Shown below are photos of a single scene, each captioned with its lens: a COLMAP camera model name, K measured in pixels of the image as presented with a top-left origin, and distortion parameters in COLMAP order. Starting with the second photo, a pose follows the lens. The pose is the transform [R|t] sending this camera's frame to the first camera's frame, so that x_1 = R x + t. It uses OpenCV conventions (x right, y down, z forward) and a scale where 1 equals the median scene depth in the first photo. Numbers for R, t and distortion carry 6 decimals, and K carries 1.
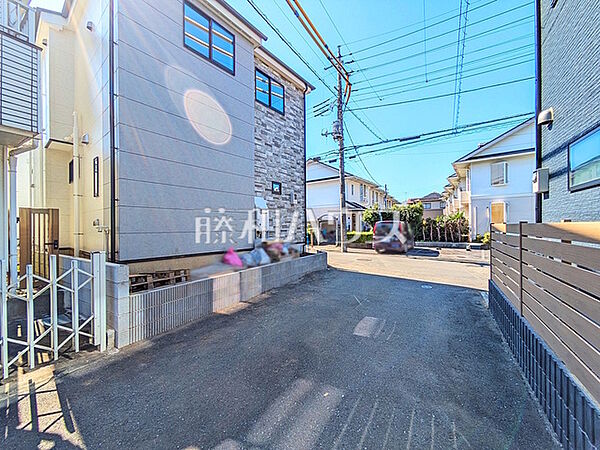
lens RADIAL K [[237.7, 0, 300.0], [0, 237.7, 225.0], [0, 0, 1]] dist [-0.002034, 0.003071]
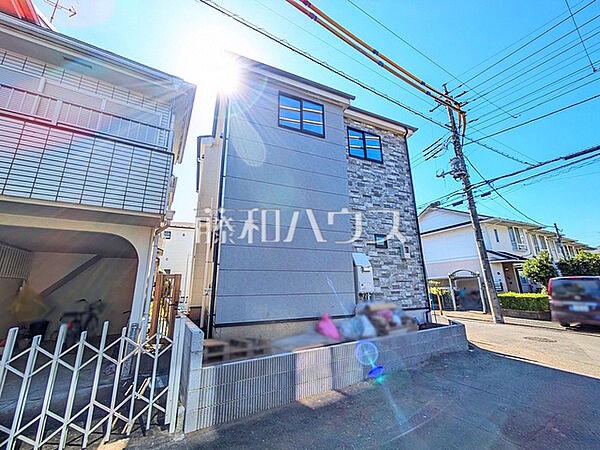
lens RADIAL K [[237.7, 0, 300.0], [0, 237.7, 225.0], [0, 0, 1]] dist [-0.002034, 0.003071]
pose [[0.881628, -0.123448, -0.455514, 0.045417], [0.010214, 0.969949, -0.243096, -0.005620], [0.471835, 0.209667, 0.856394, 0.110731]]
